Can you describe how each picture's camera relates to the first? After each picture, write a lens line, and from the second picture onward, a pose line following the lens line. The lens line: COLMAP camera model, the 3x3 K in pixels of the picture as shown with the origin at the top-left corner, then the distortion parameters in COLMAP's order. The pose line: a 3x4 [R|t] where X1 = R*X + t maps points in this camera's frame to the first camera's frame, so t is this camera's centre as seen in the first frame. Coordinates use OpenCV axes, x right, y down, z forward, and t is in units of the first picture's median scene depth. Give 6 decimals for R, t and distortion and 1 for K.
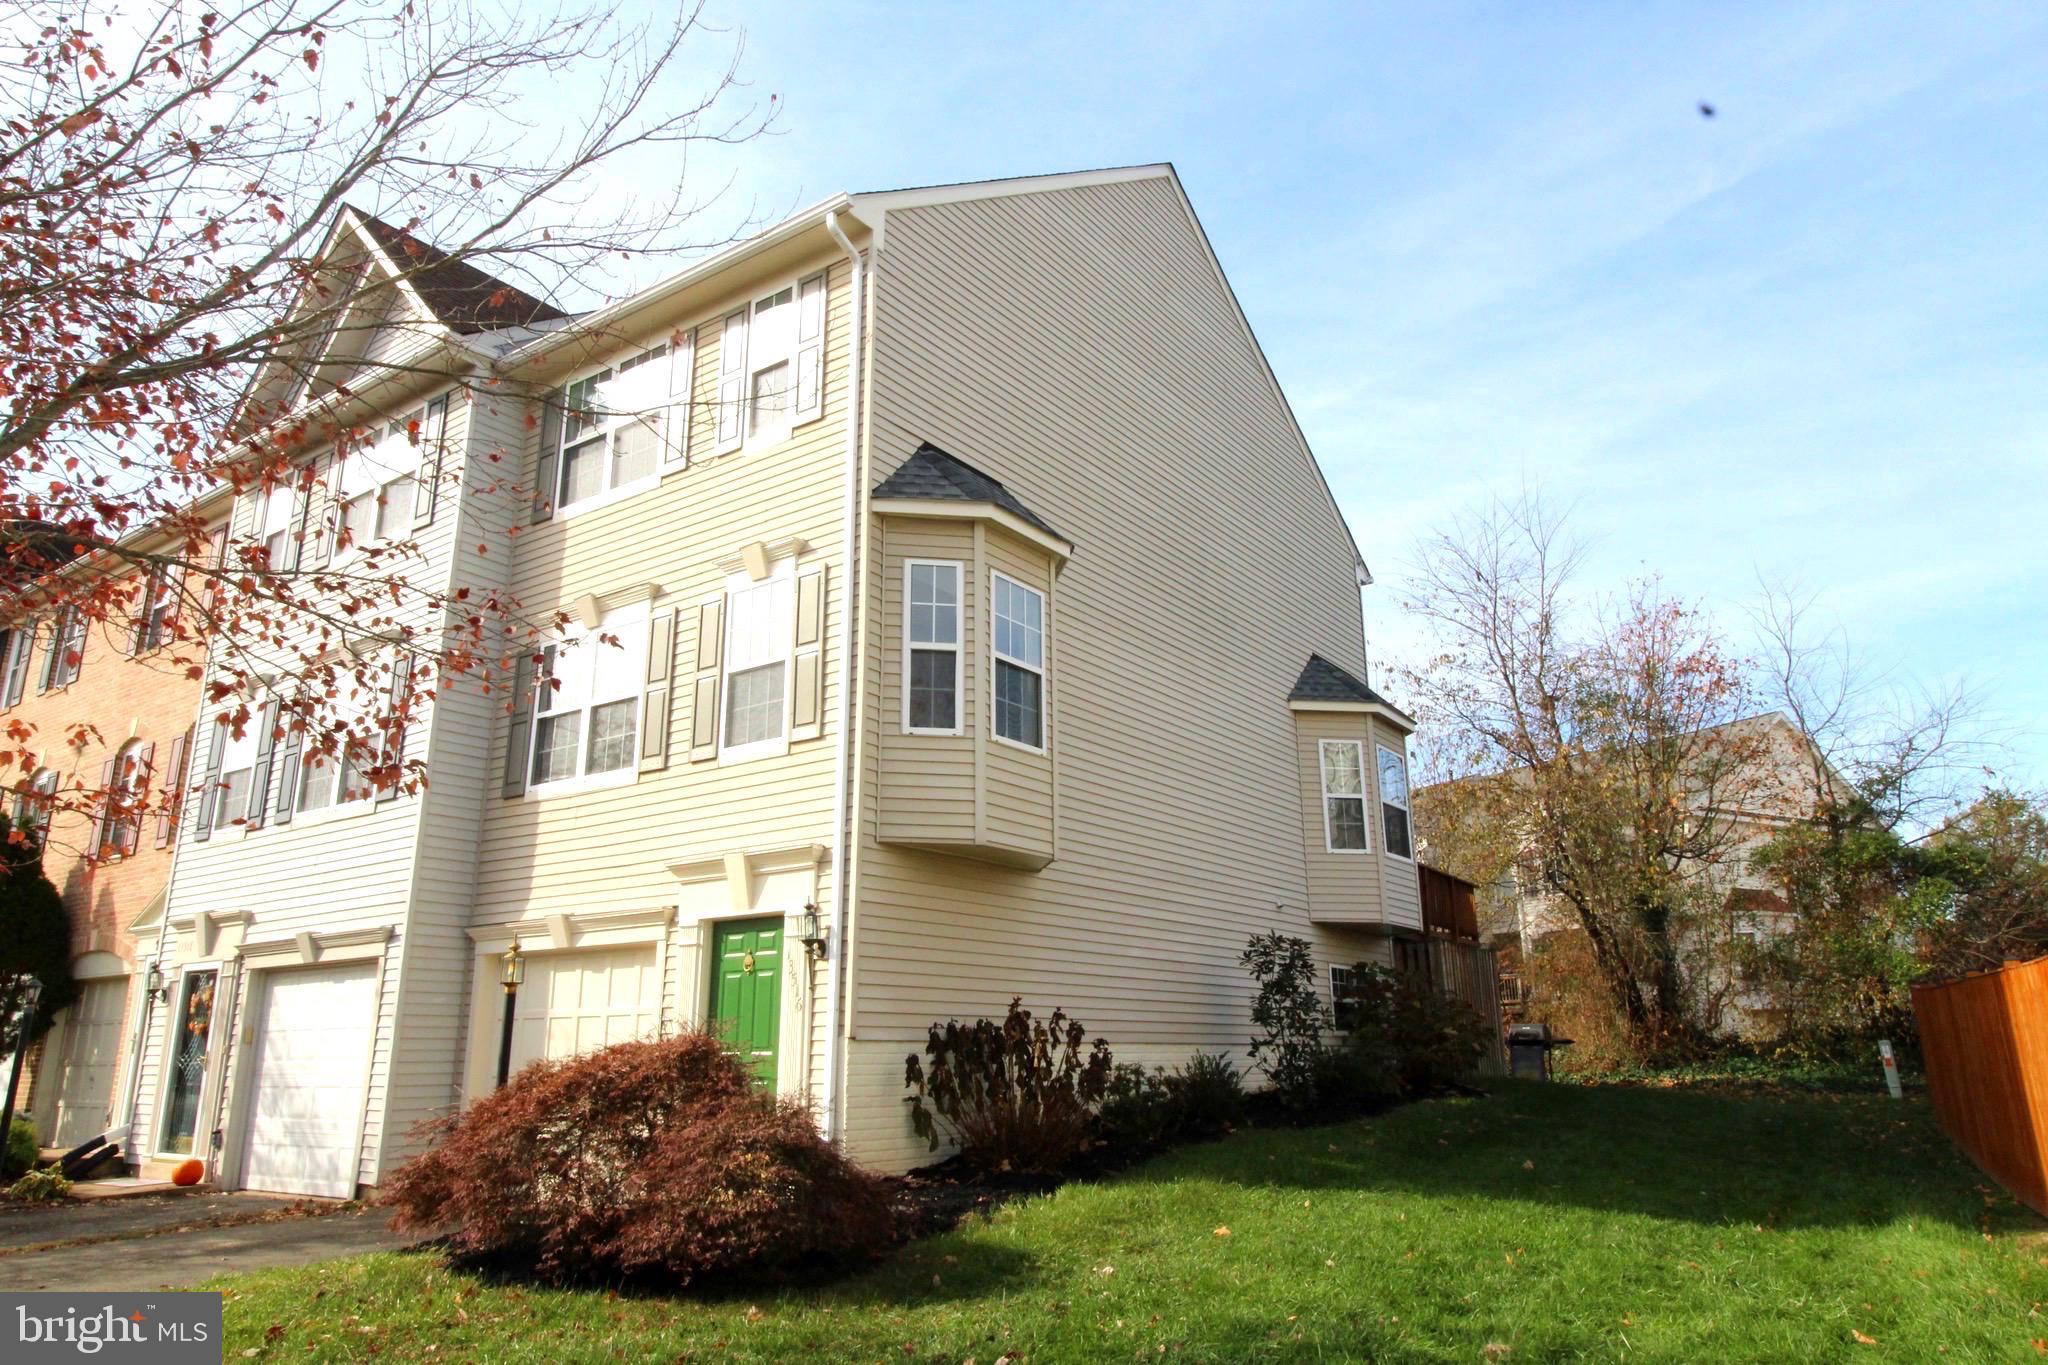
lens RADIAL K [[1324.7, 0, 1024.7], [0, 1324.7, 679.5], [0, 0, 1]] dist [0.009226, -0.011615]
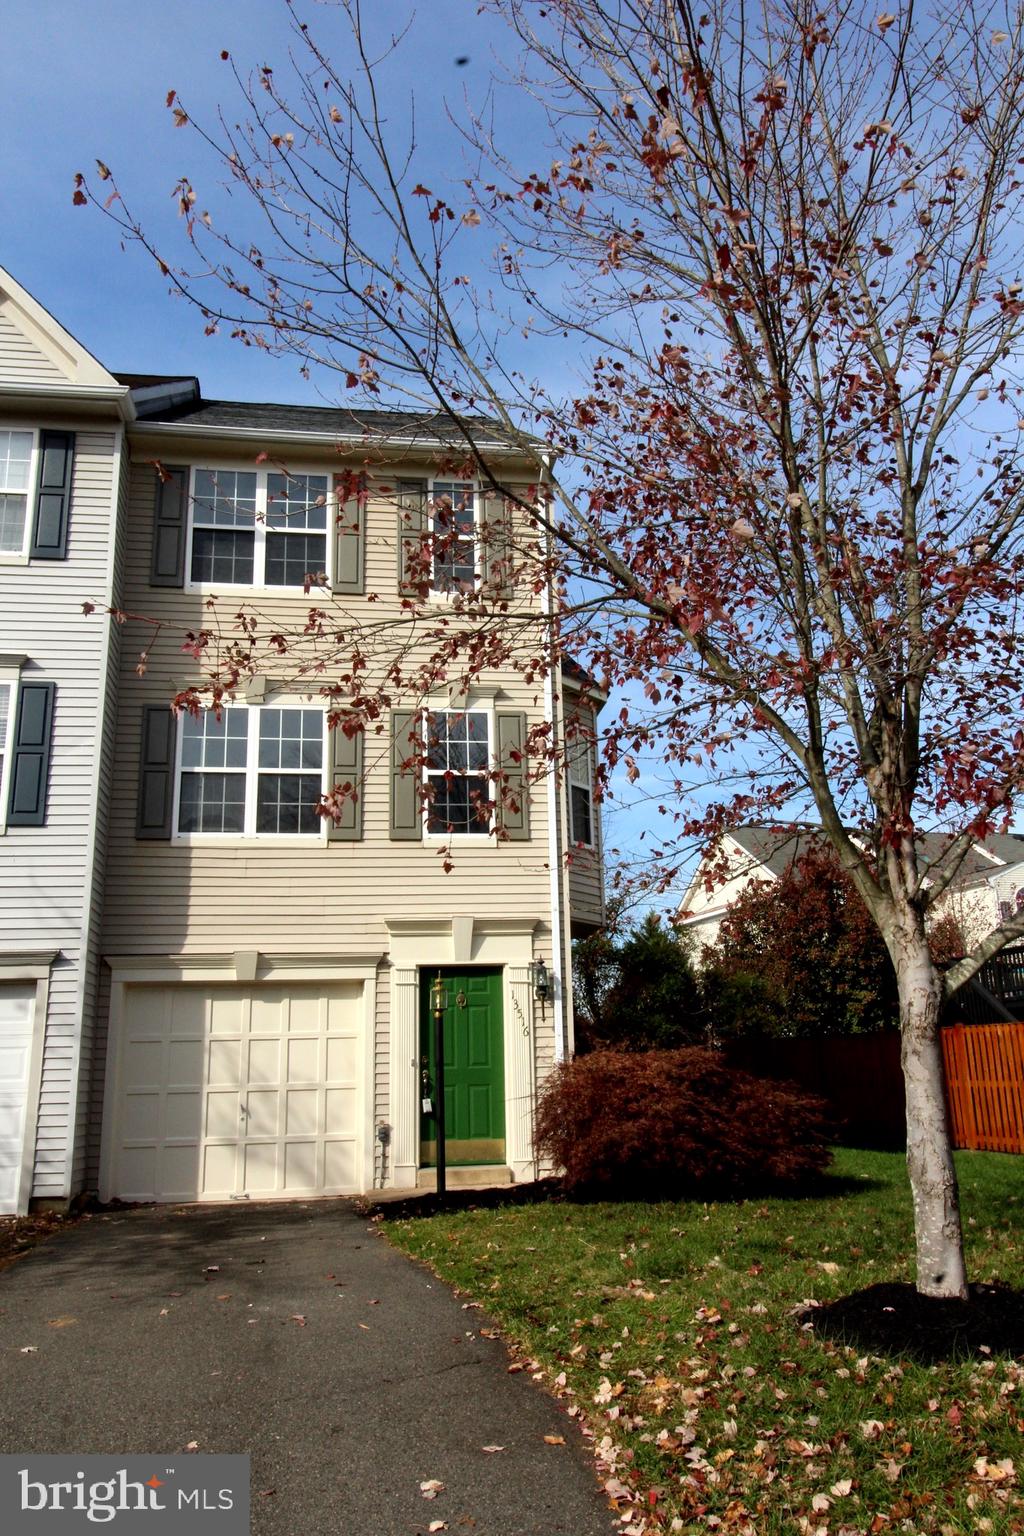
lens RADIAL K [[1220.4, 0, 520.6], [0, 1220.4, 762.8], [0, 0, 1]] dist [0.003651, -0.000832]
pose [[0.720348, 0.170013, 0.672454, -0.937519], [-0.169303, 0.983268, -0.067233, 0.047219], [-0.672633, -0.065418, 0.737079, 0.065606]]
